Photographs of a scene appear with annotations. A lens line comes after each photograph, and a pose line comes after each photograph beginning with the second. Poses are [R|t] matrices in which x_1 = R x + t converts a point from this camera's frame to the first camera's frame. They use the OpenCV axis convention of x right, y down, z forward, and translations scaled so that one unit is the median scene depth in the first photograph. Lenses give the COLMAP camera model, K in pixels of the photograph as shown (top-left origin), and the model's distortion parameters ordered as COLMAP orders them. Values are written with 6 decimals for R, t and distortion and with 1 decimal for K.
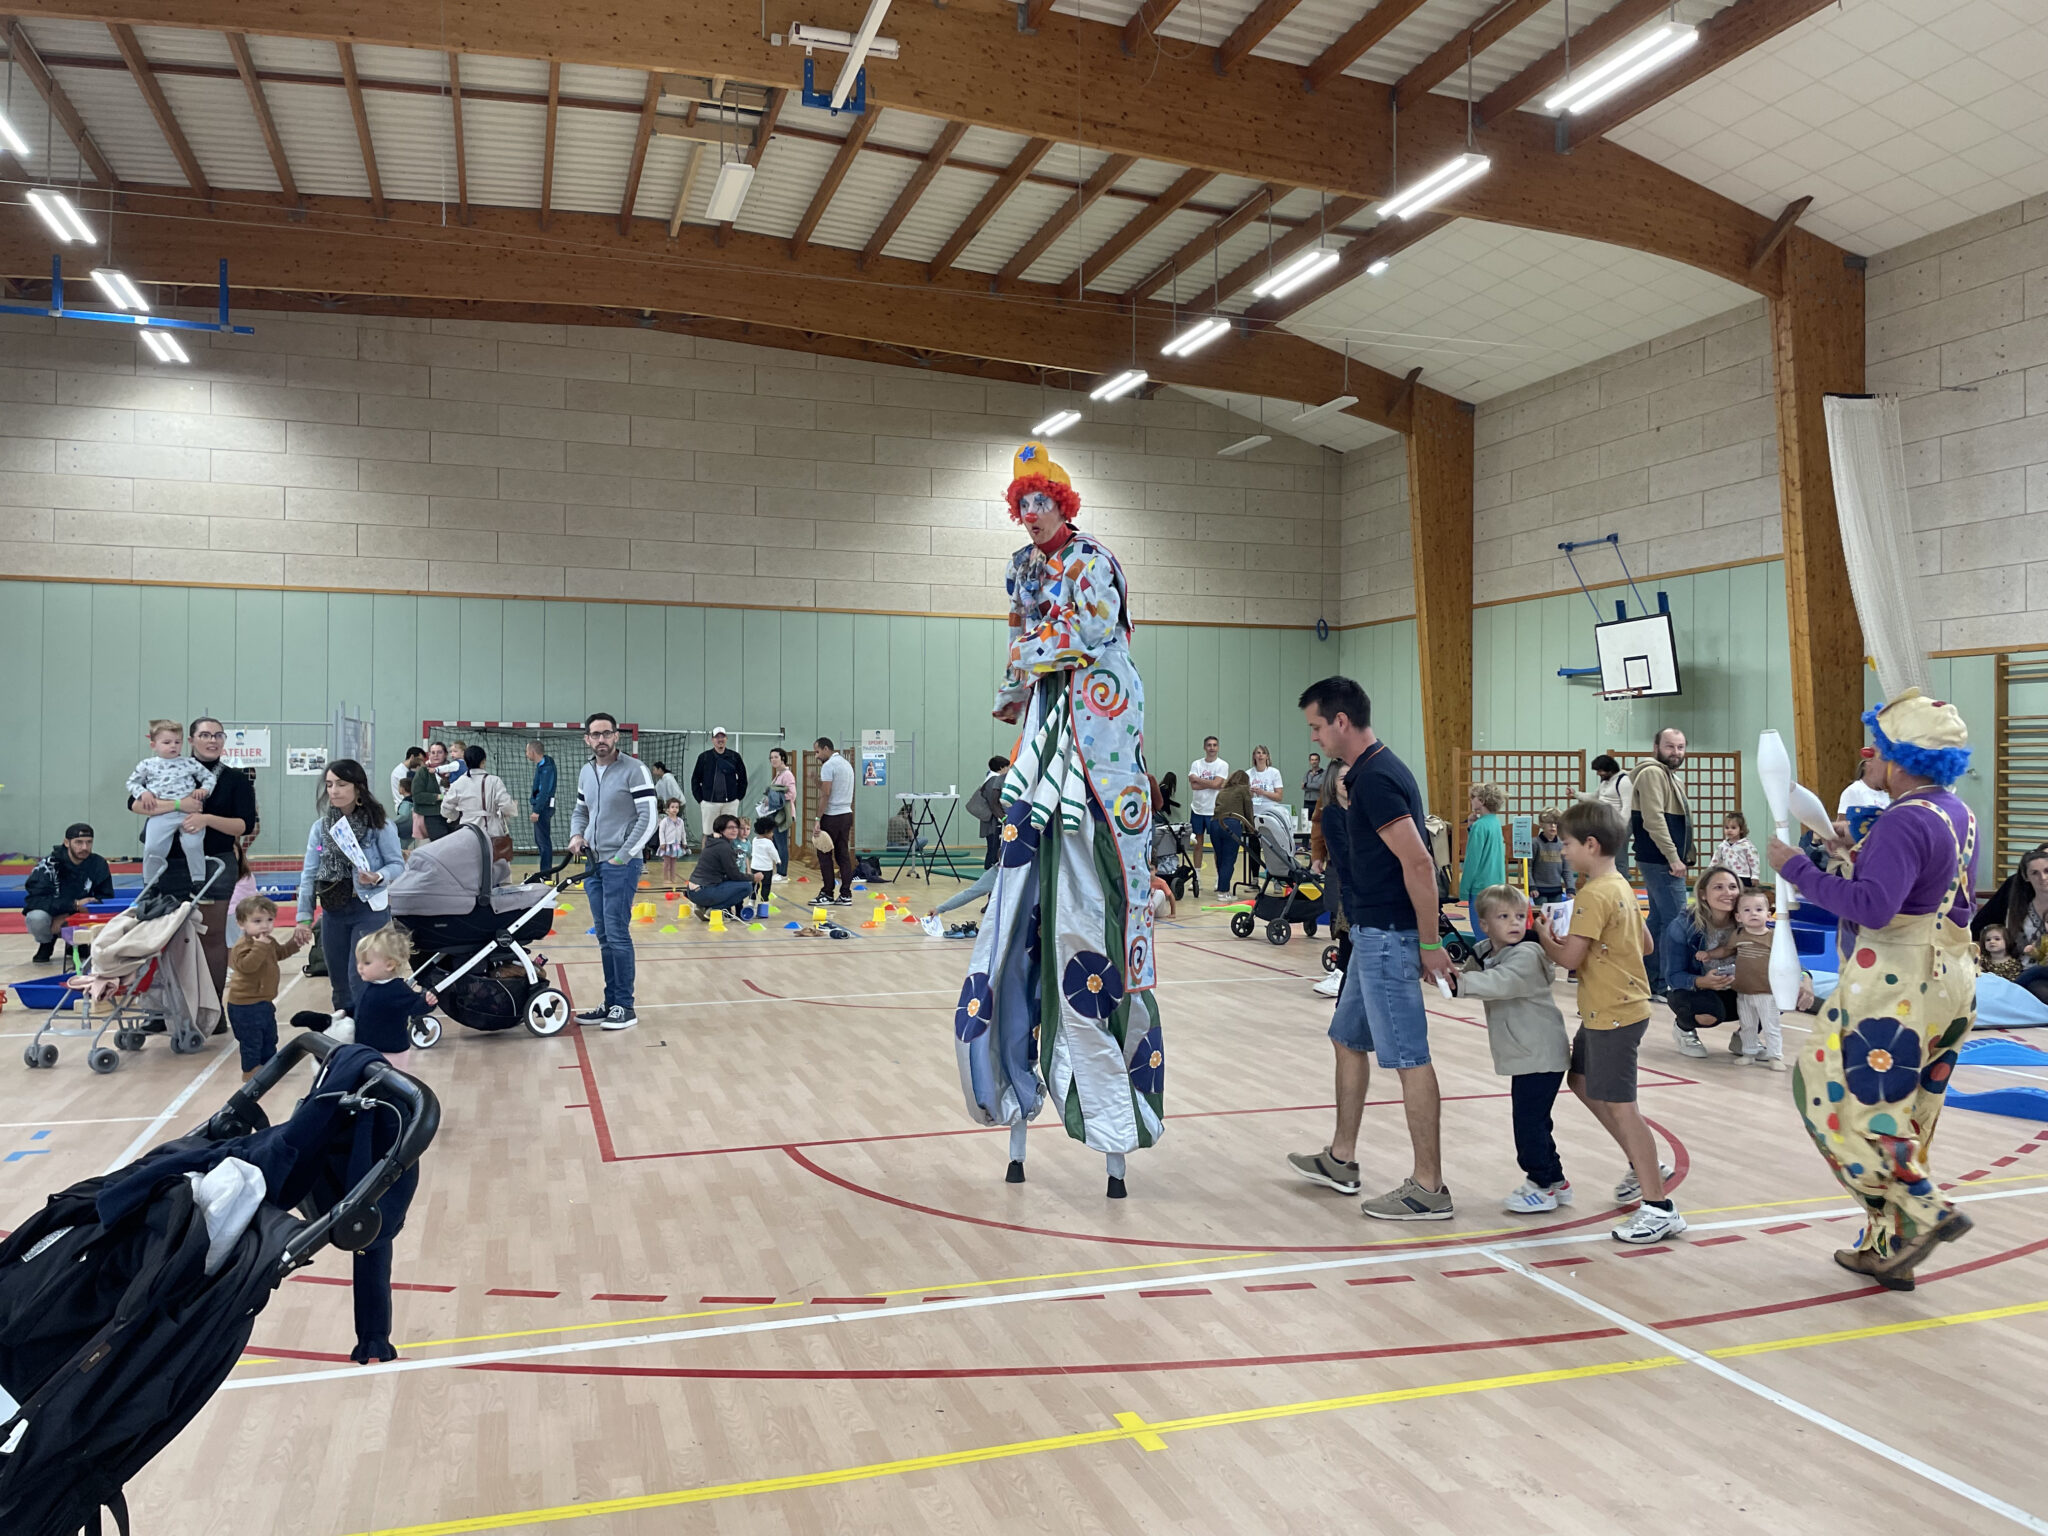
lens RADIAL K [[1578.8, 0, 1015.9], [0, 1578.8, 764.8], [0, 0, 1]] dist [0.032349, -0.046455]
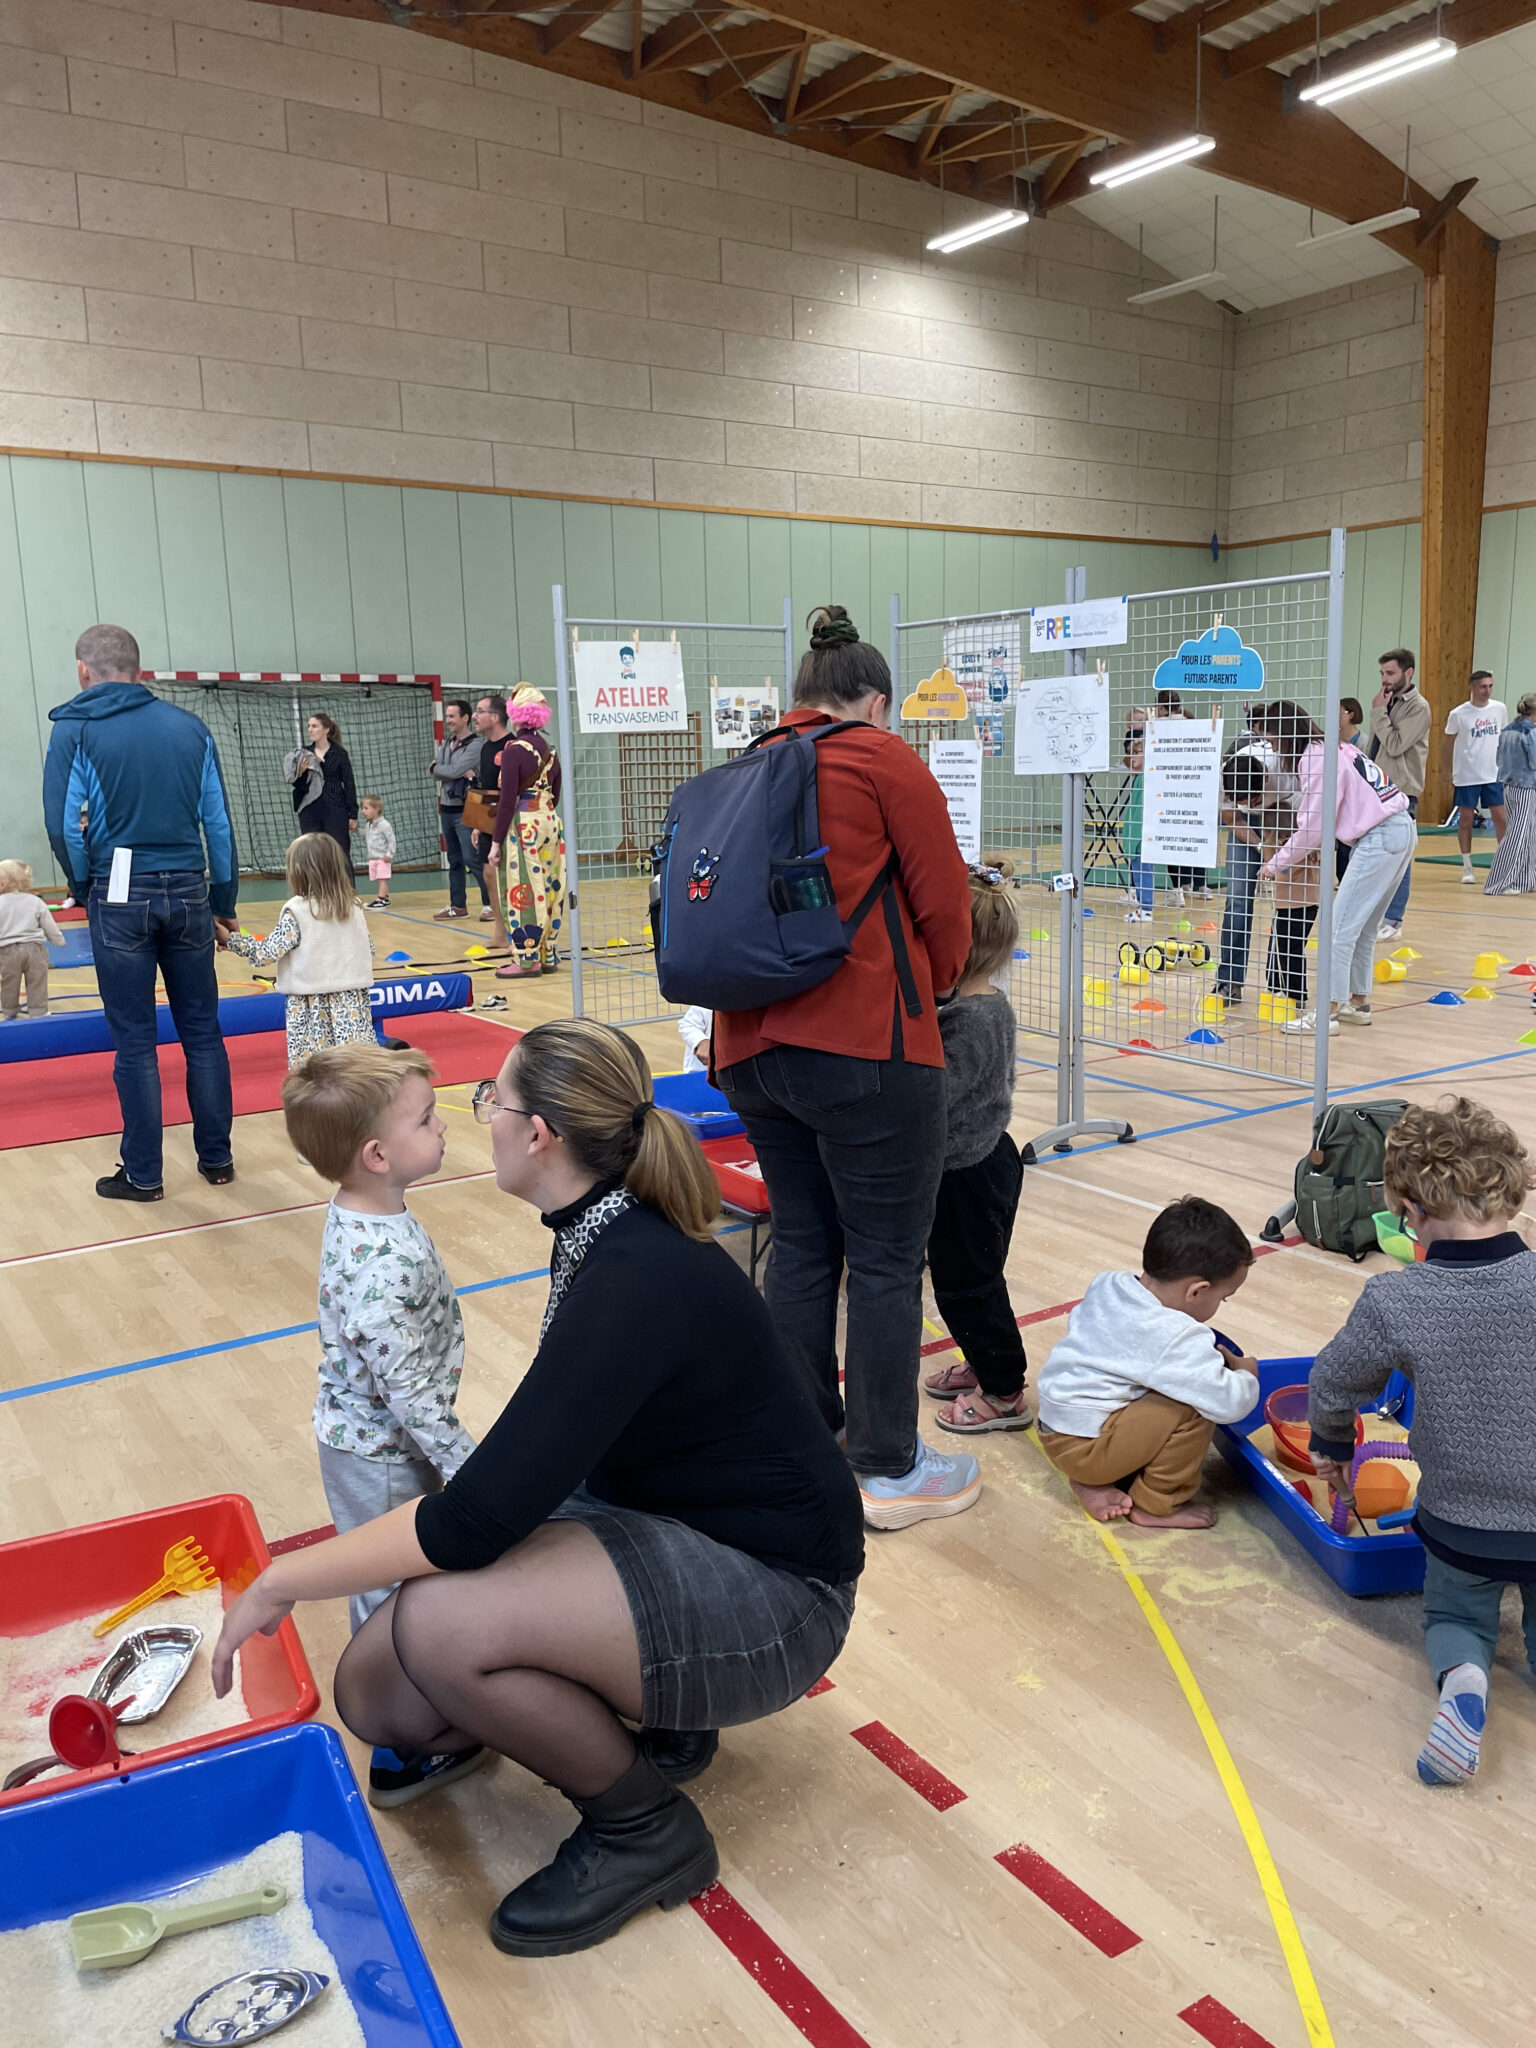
lens RADIAL K [[1578.8, 0, 777.8], [0, 1578.8, 1035.7], [0, 0, 1]] dist [0.032349, -0.046455]
pose [[0.958221, -0.075569, 0.275866, -0.294331], [0.023221, 0.981837, 0.188300, 0.001184], [-0.285085, -0.174027, 0.942571, 0.299362]]
